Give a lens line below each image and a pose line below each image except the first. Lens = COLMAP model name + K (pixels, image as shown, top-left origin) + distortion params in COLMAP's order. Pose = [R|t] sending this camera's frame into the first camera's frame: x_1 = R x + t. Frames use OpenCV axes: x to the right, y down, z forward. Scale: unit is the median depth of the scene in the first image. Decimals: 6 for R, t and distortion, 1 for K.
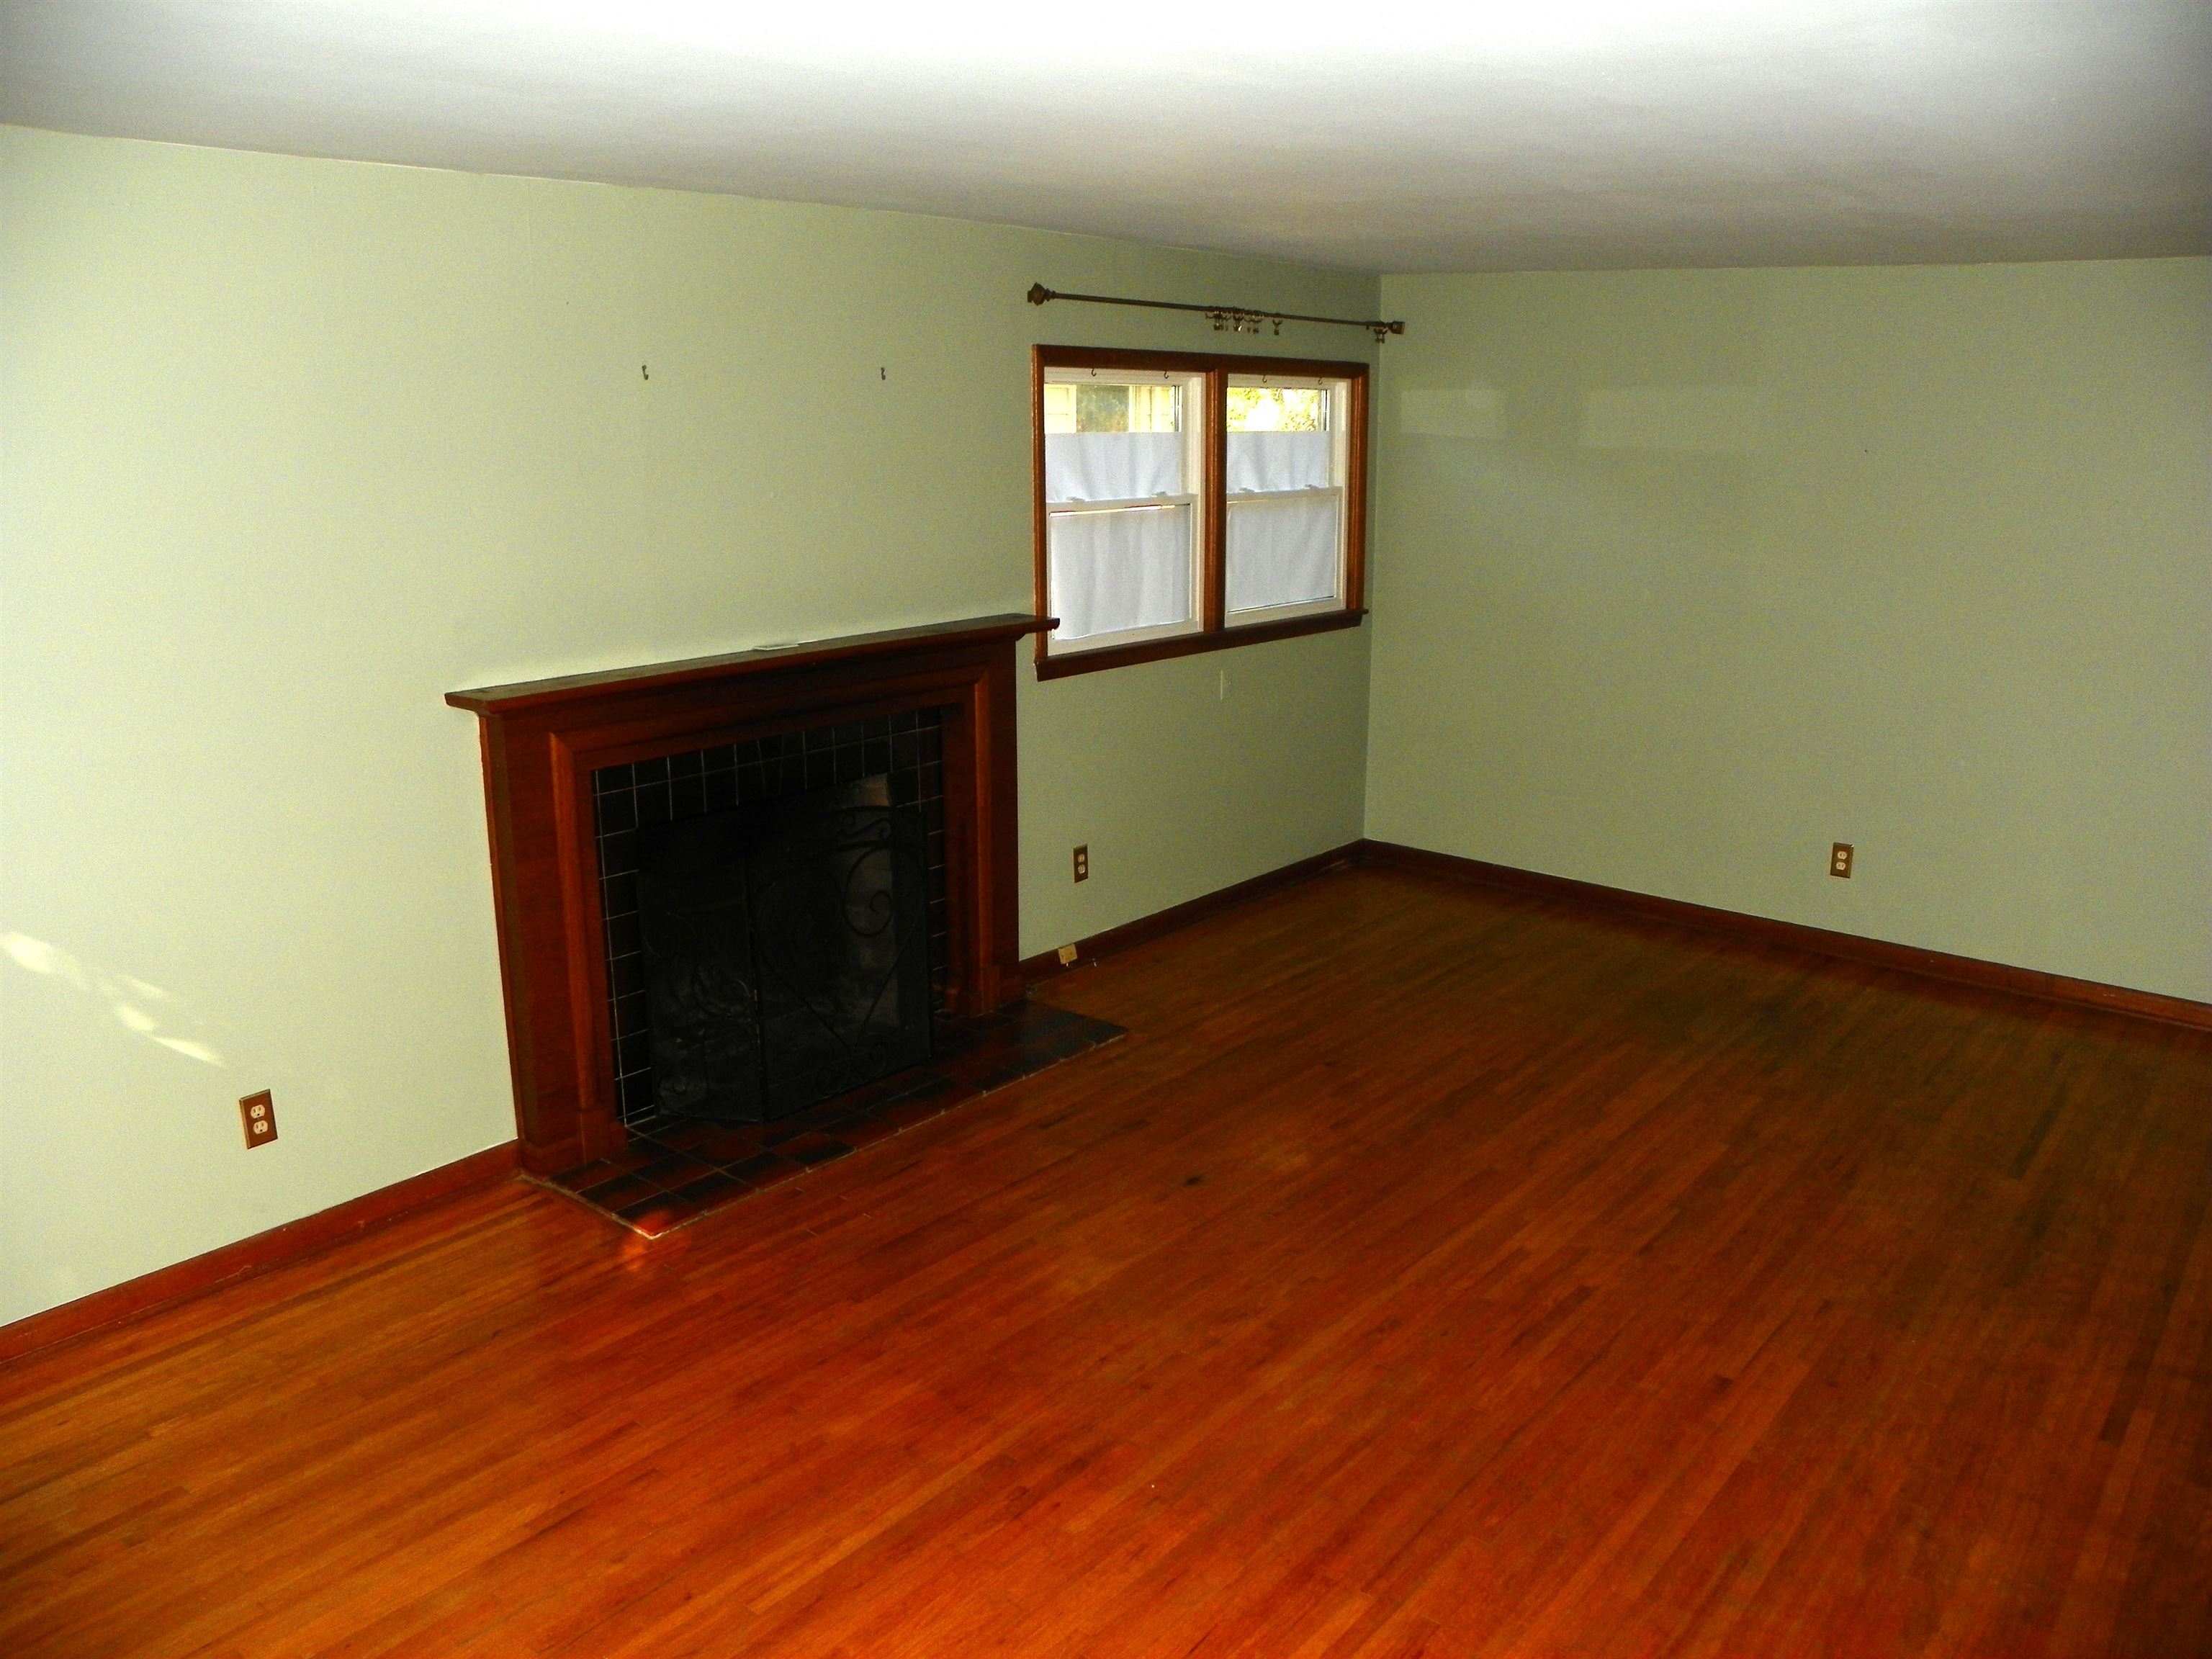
lens RADIAL K [[1731.6, 0, 1109.2], [0, 1731.6, 833.1], [0, 0, 1]] dist [-0.091359, 0.001701]
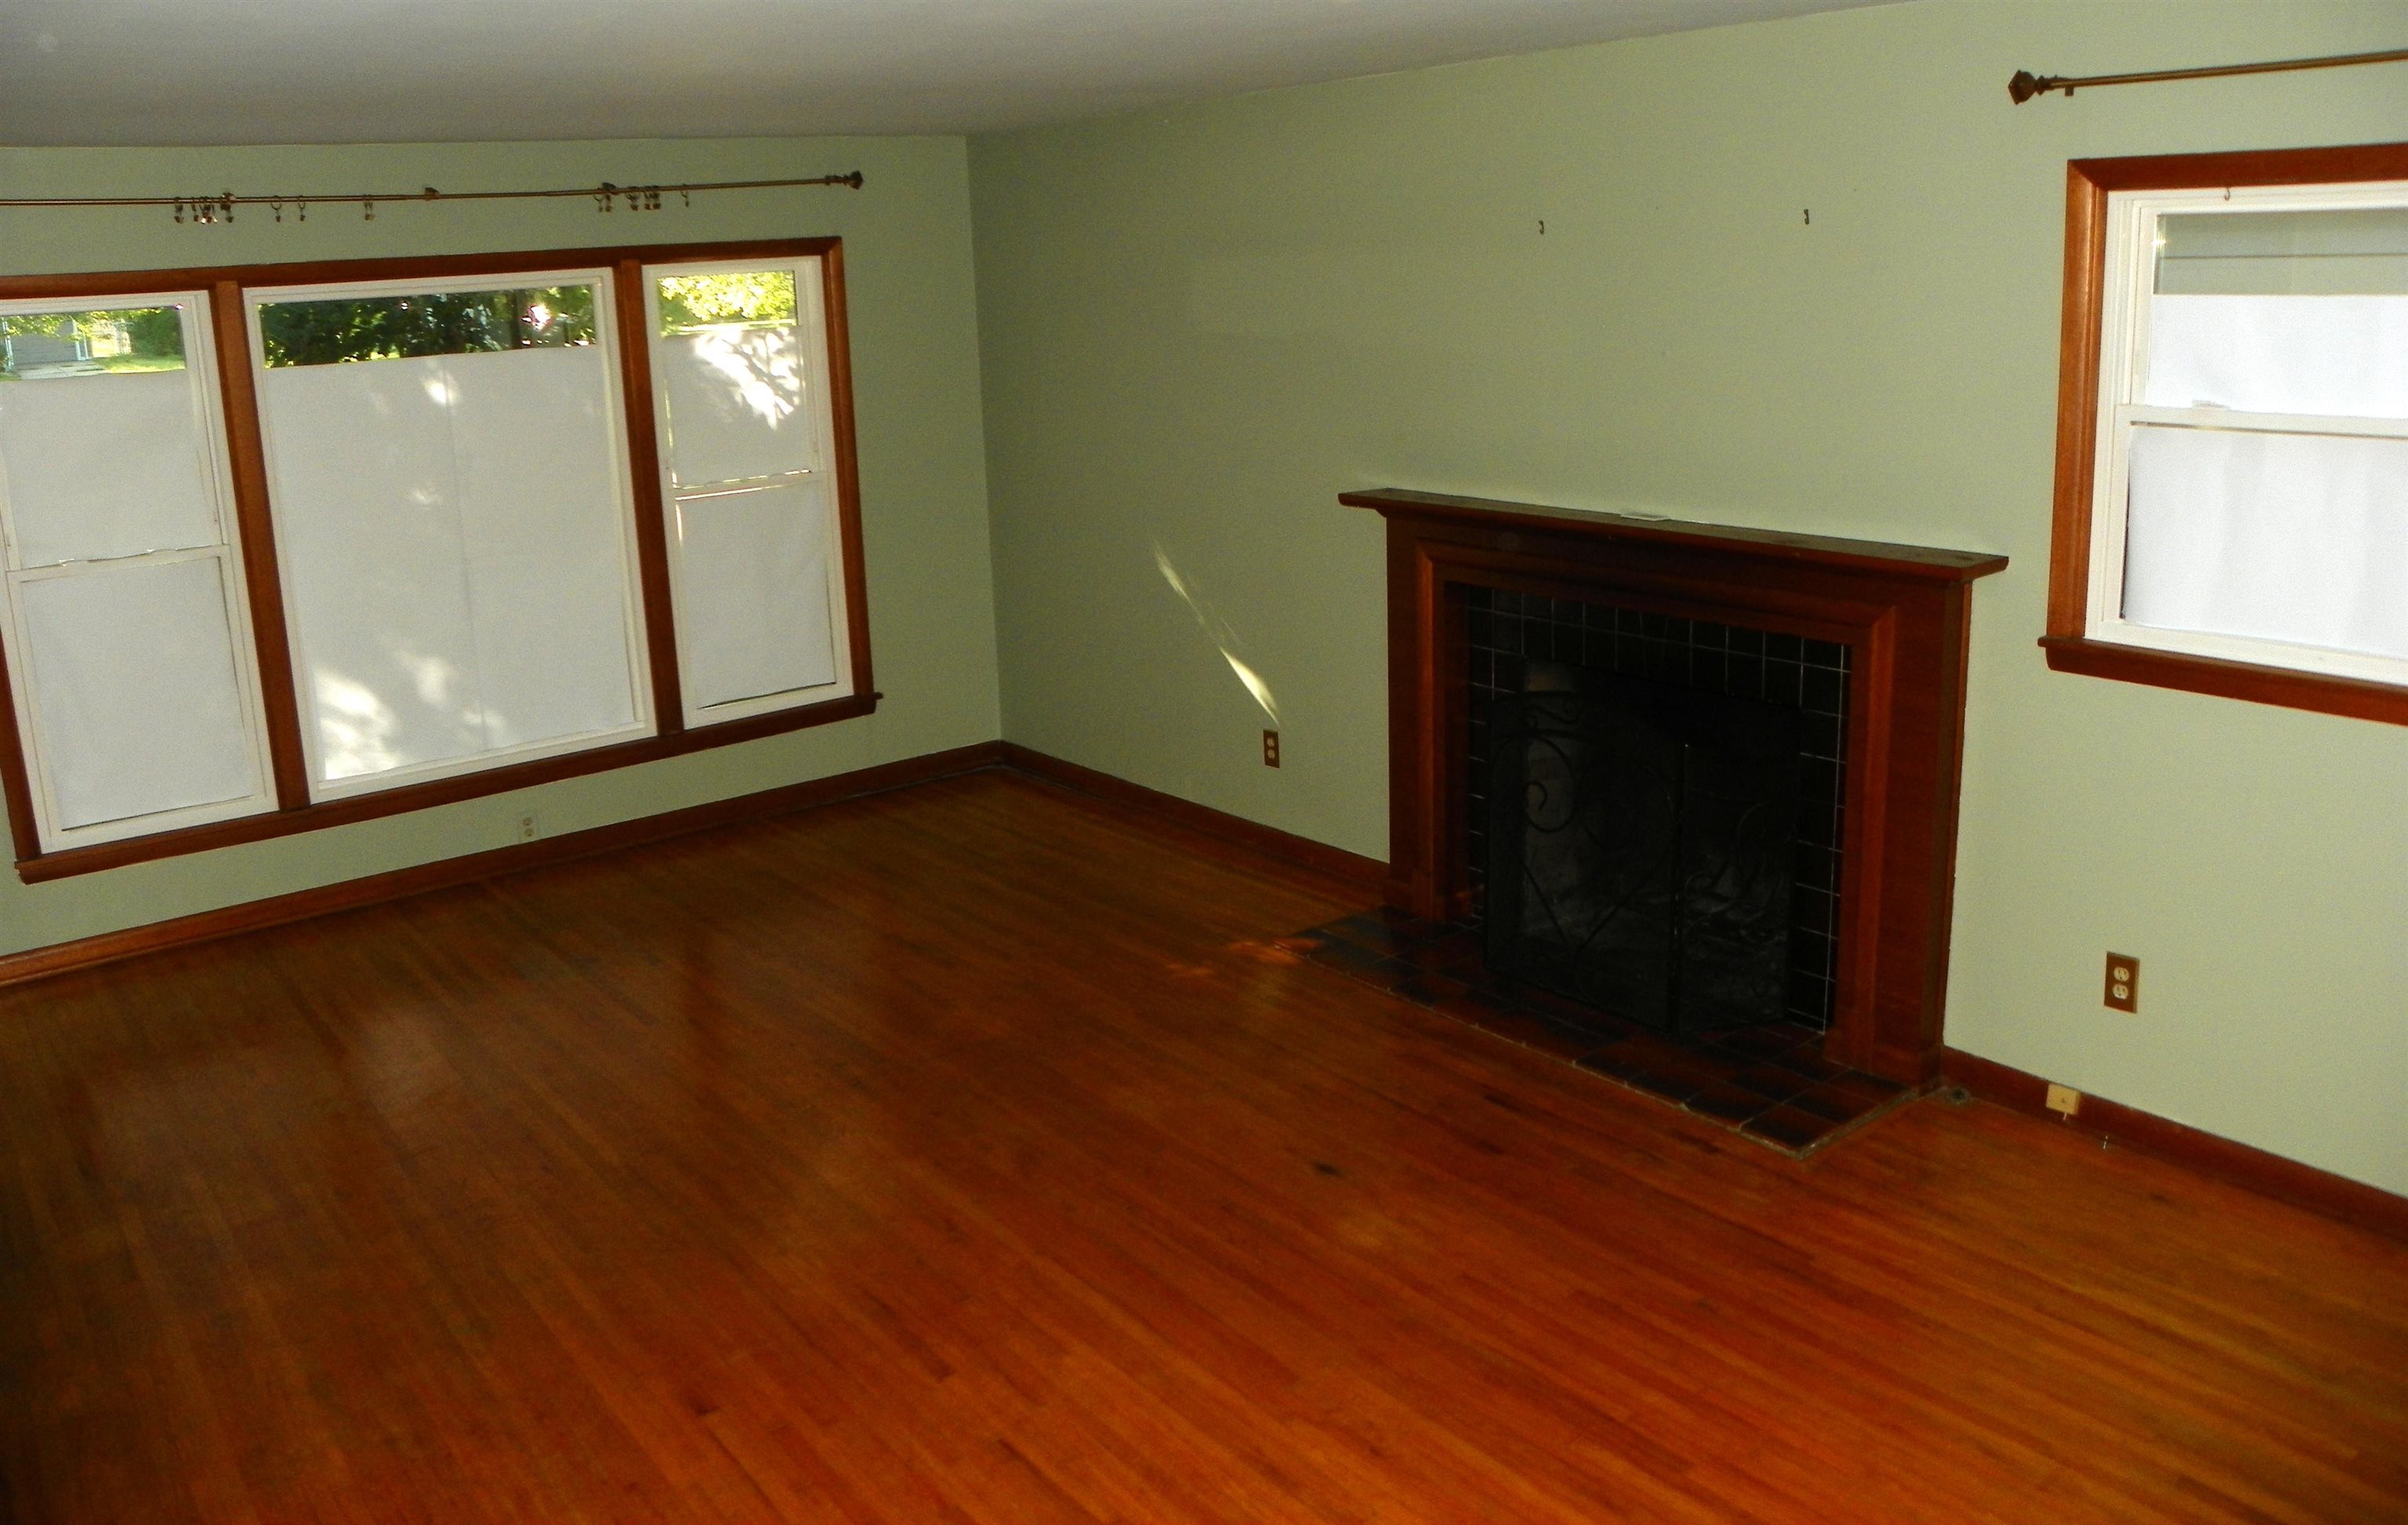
lens RADIAL K [[1877.2, 0, 1288.2], [0, 1877.2, 702.3], [0, 0, 1]] dist [-0.112543, 0.010364]
pose [[-0.201475, 0.223904, -0.953559, 0.813779], [-0.210219, 0.940953, 0.265360, -0.237168], [0.956669, 0.253919, -0.142509, 0.974368]]
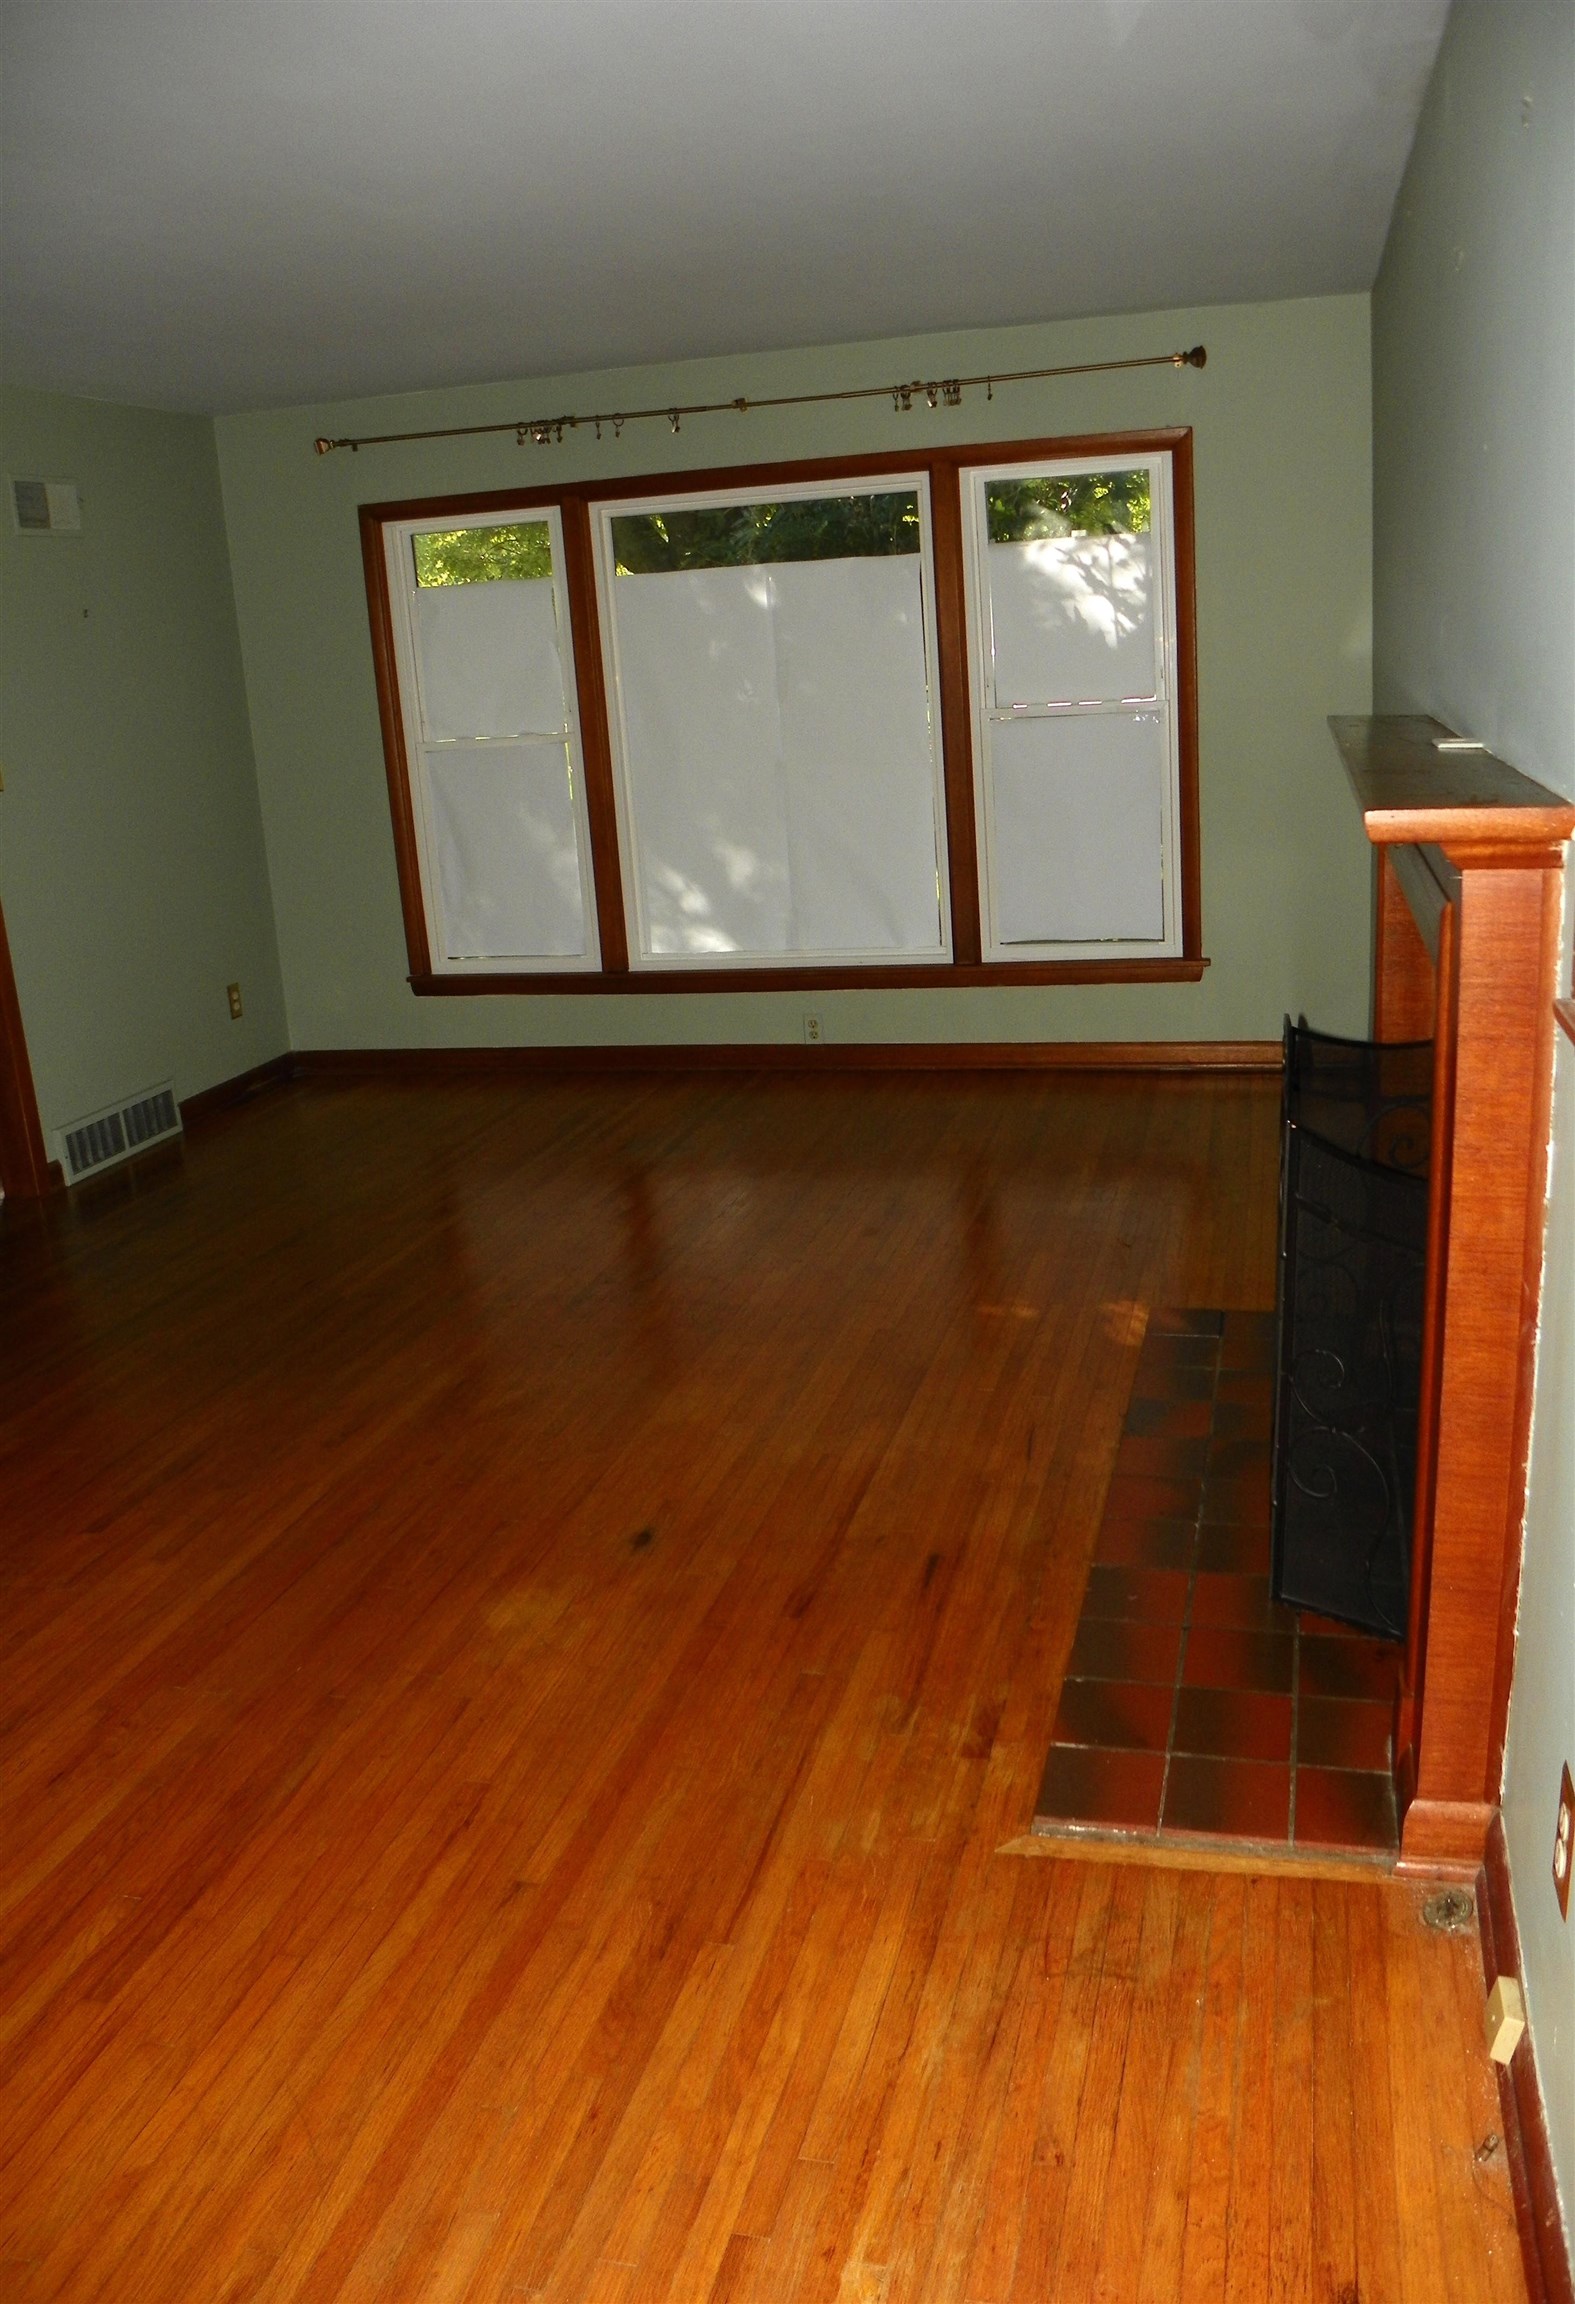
lens RADIAL K [[1821.0, 0, 792.7], [0, 1821.0, 1144.3], [0, 0, 1]] dist [-0.118344, 0.005546]
pose [[-0.914345, 0.148744, -0.376629, 0.217263], [-0.047732, 0.884018, 0.465010, -0.238071], [0.402114, 0.443157, -0.801197, 1.396973]]
